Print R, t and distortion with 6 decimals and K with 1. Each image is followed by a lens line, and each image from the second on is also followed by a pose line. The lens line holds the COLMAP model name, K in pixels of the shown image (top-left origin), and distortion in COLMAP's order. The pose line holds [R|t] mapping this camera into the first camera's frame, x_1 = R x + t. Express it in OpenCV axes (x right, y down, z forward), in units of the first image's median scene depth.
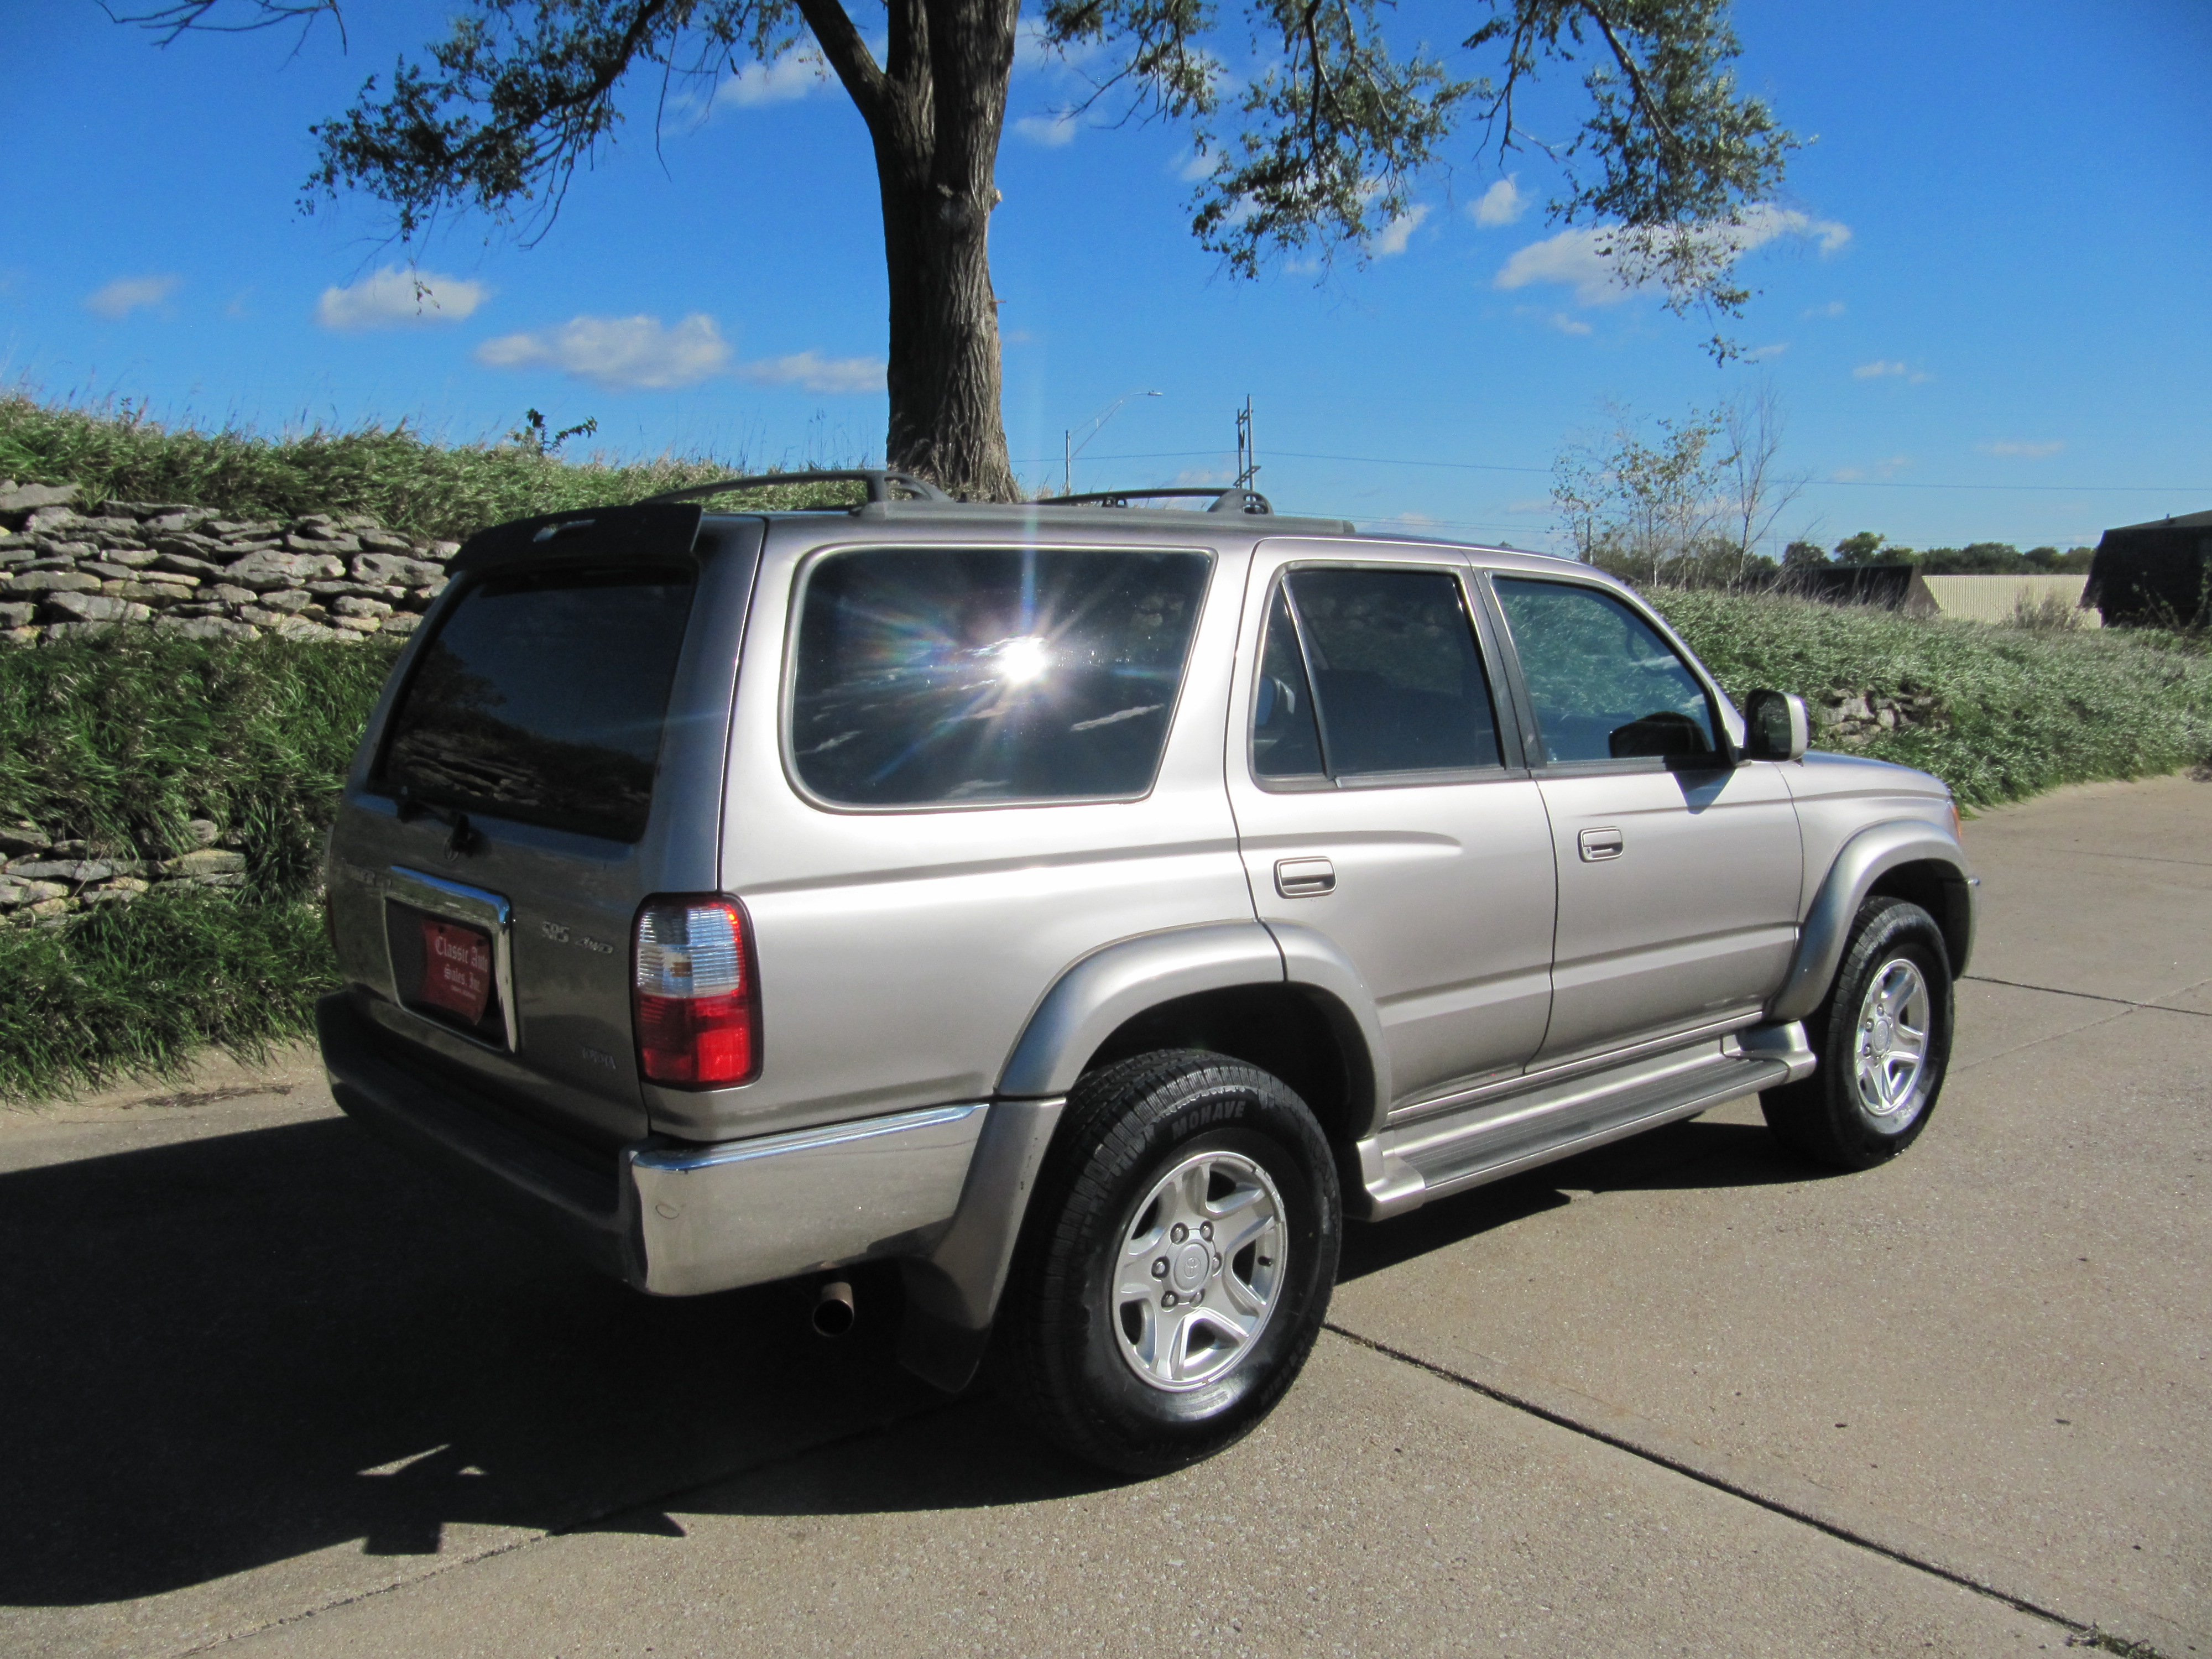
lens RADIAL K [[1816.8, 0, 1112.1], [0, 1816.8, 826.0], [0, 0, 1]] dist [-0.054190, 0.021061]
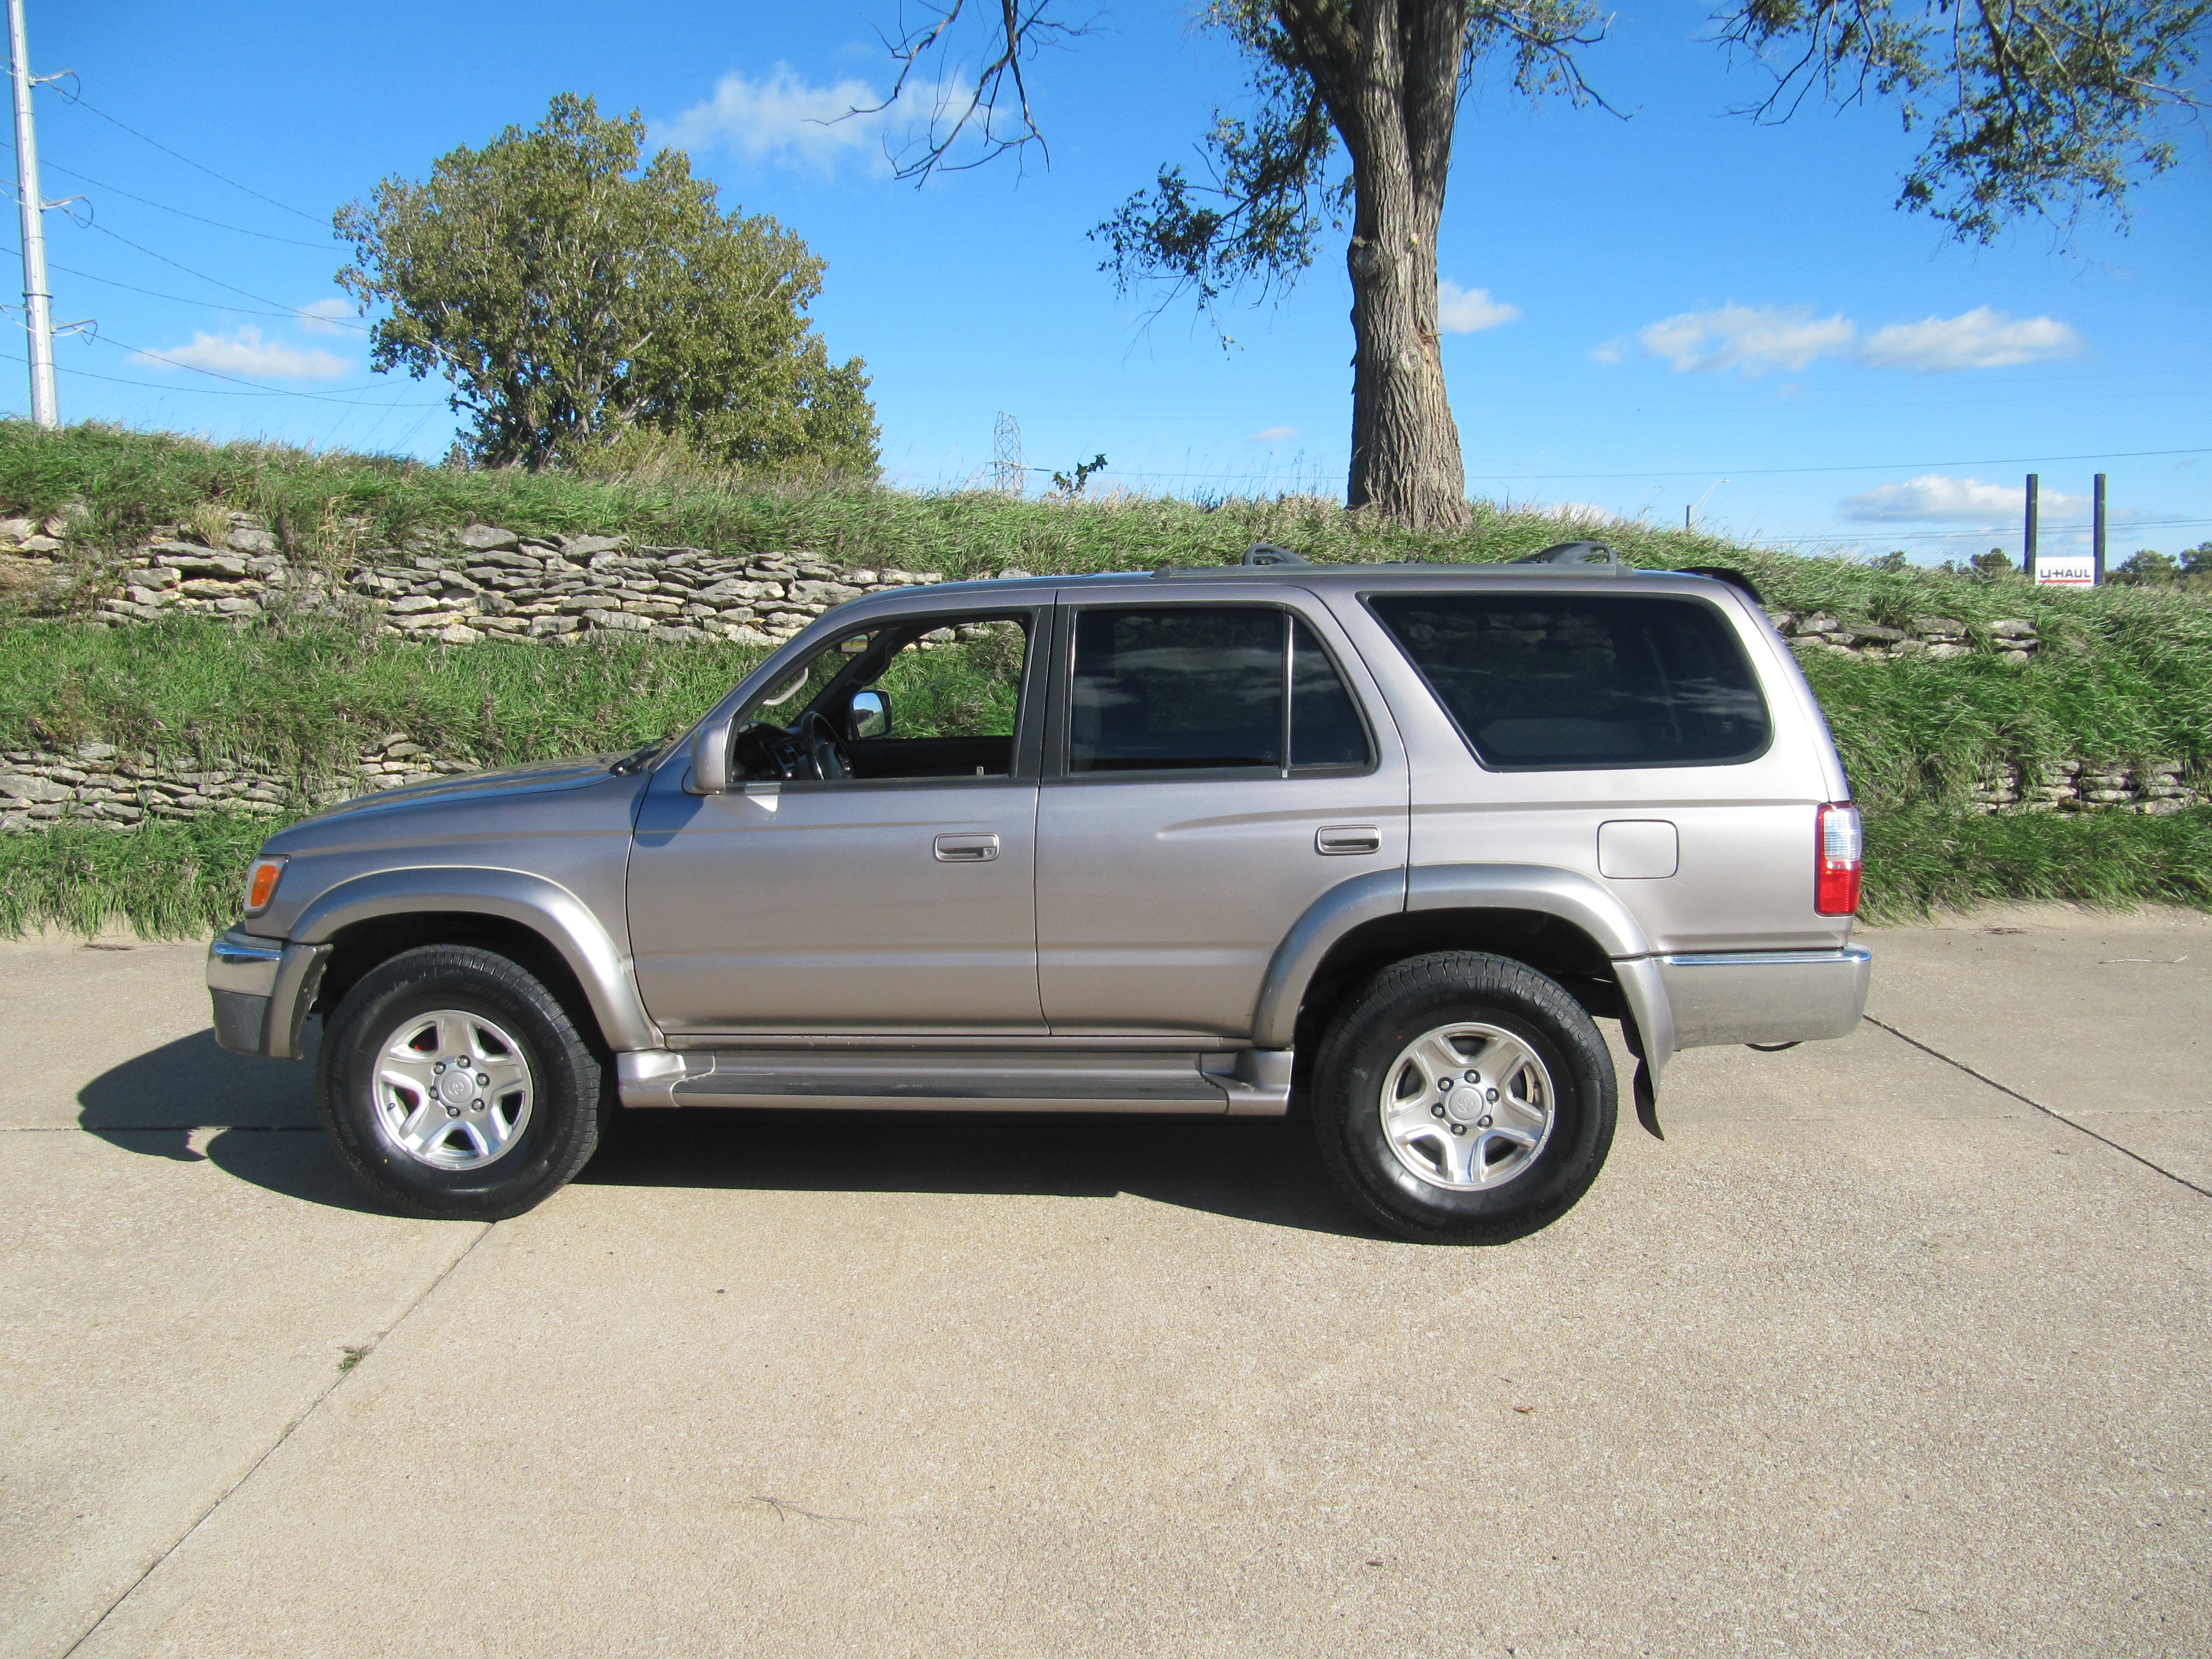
lens RADIAL K [[1816.8, 0, 1112.4], [0, 1816.8, 828.8], [0, 0, 1]] dist [-0.054190, 0.021061]
pose [[0.788393, 0.075697, -0.610497, 0.468220], [-0.074850, 0.996831, 0.026939, -0.014292], [0.610601, 0.024458, 0.791560, 0.049368]]
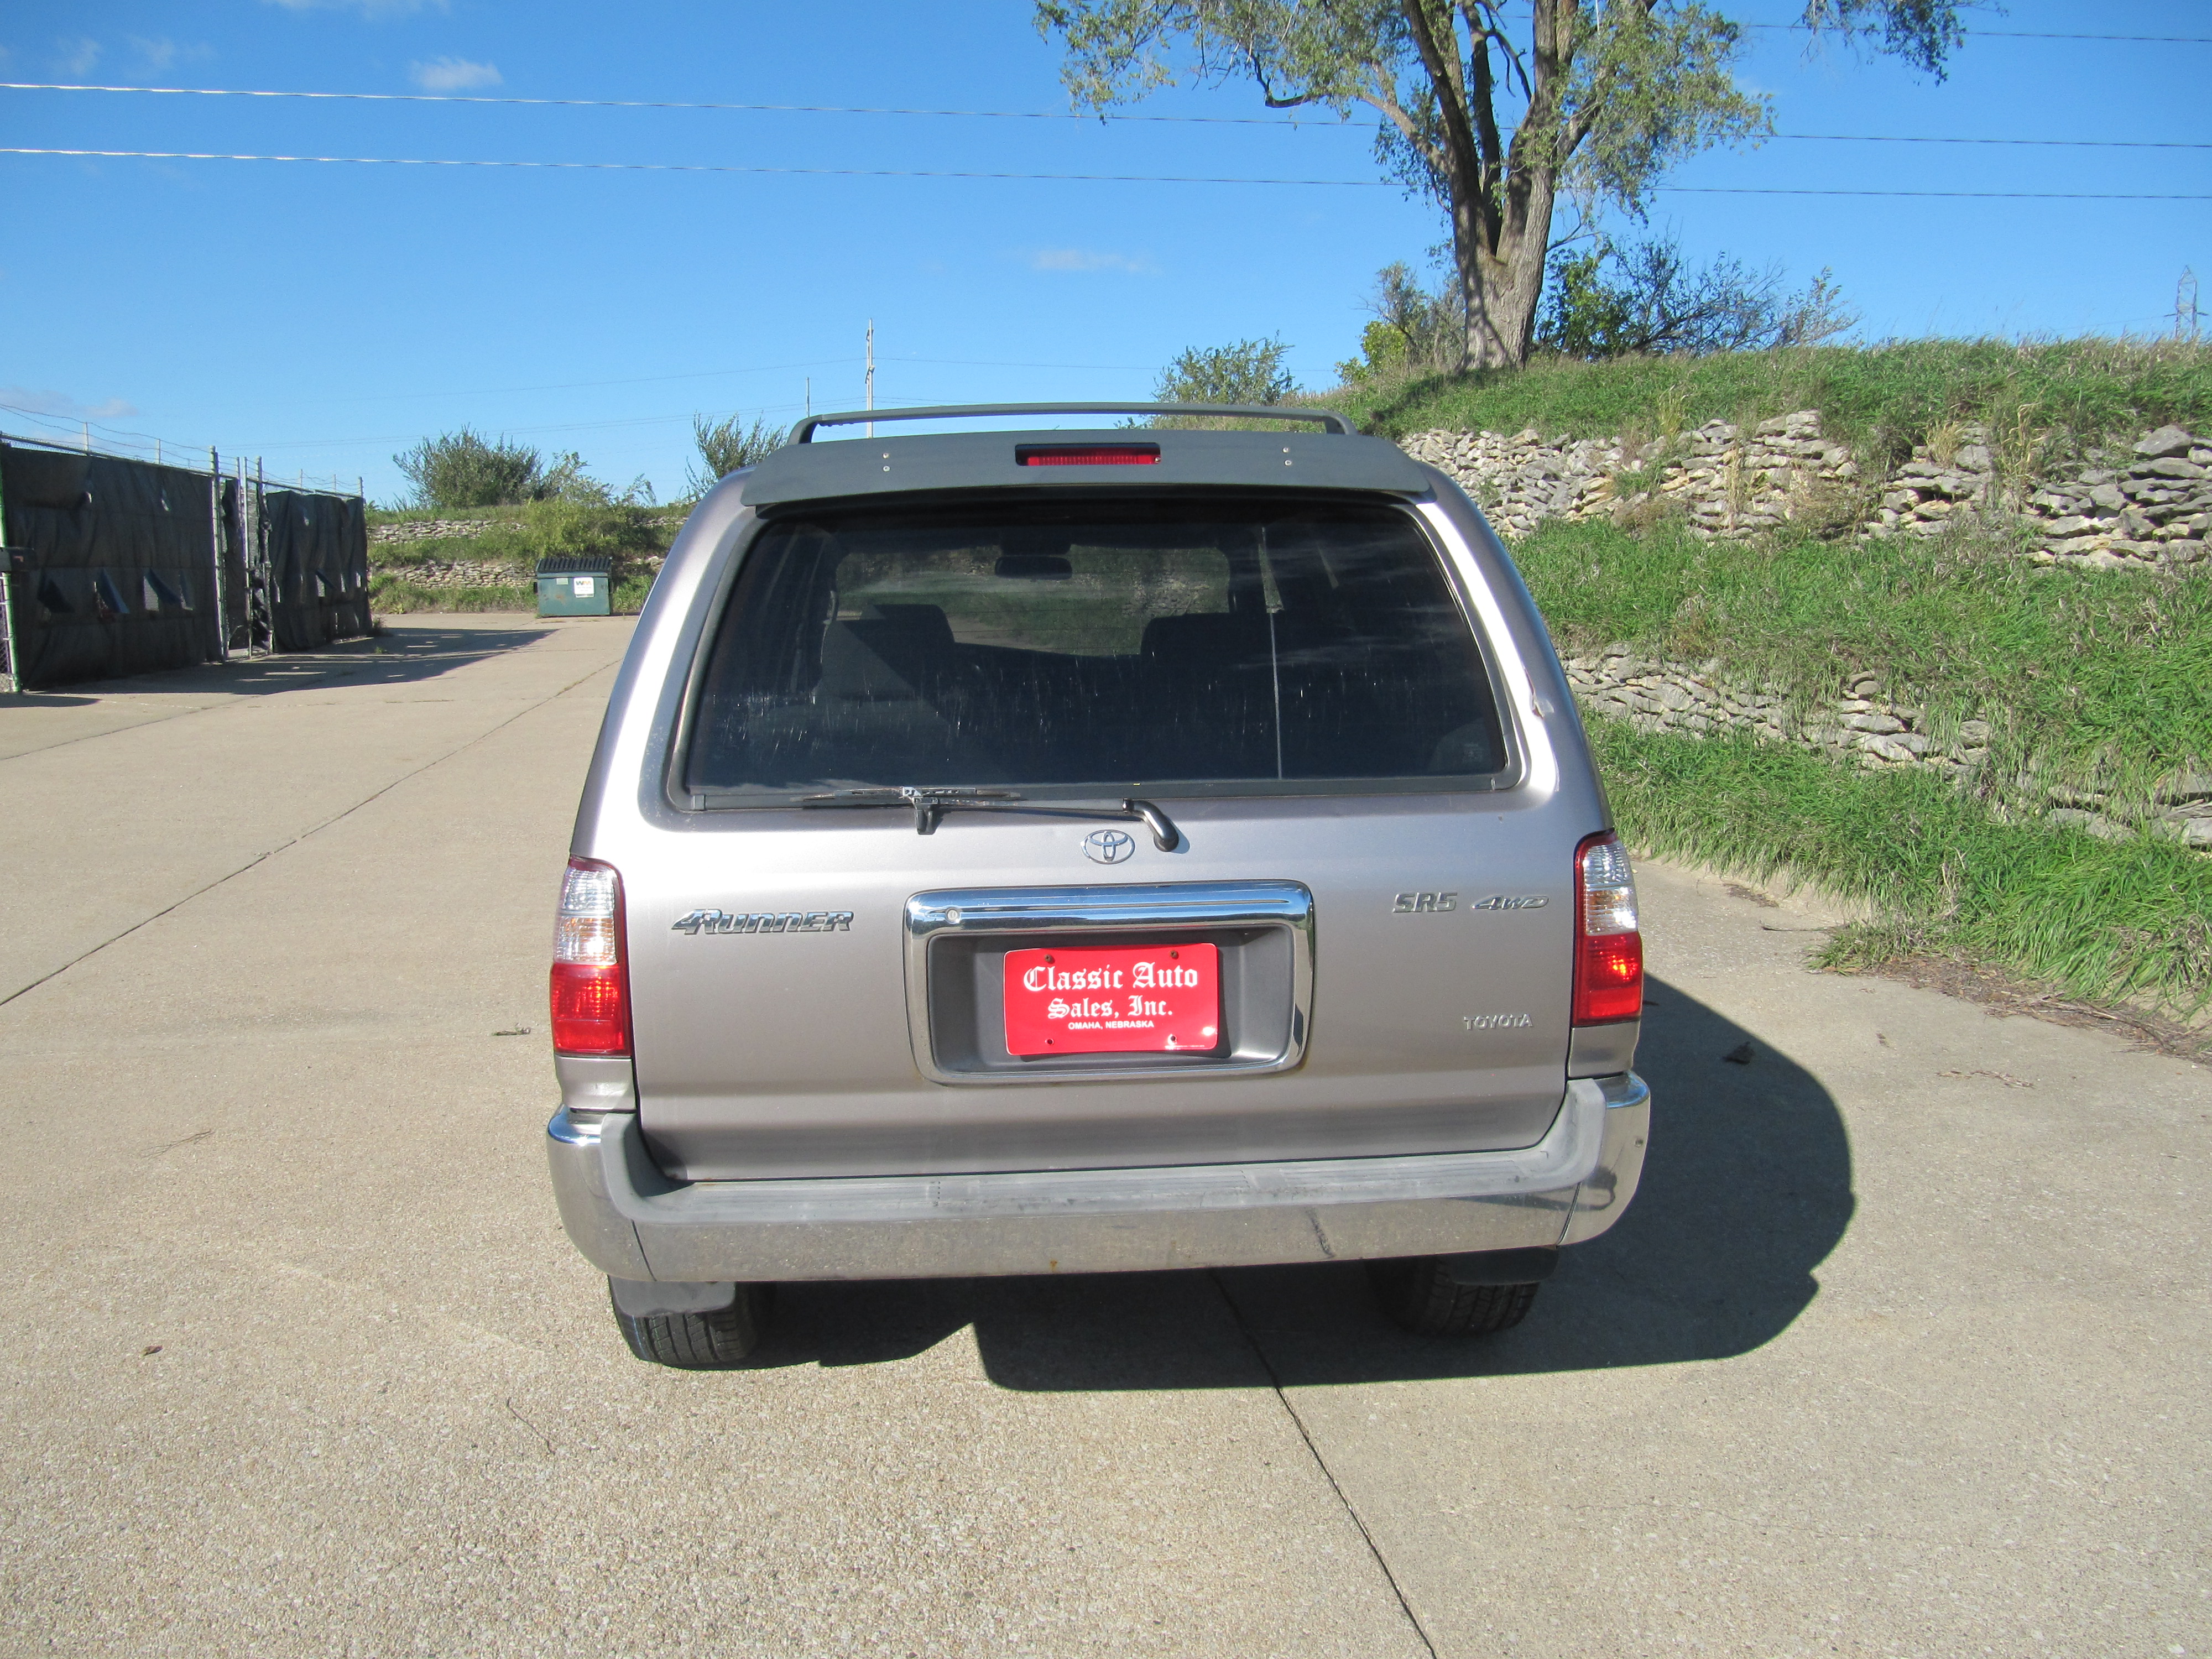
lens RADIAL K [[1816.8, 0, 1105.2], [0, 1816.8, 837.3], [0, 0, 1]] dist [-0.054190, 0.021061]
pose [[-0.488458, 0.144326, -0.860569, 0.515361], [-0.092146, 0.972181, 0.215346, -0.081353], [0.867708, 0.184486, -0.461570, 0.640072]]
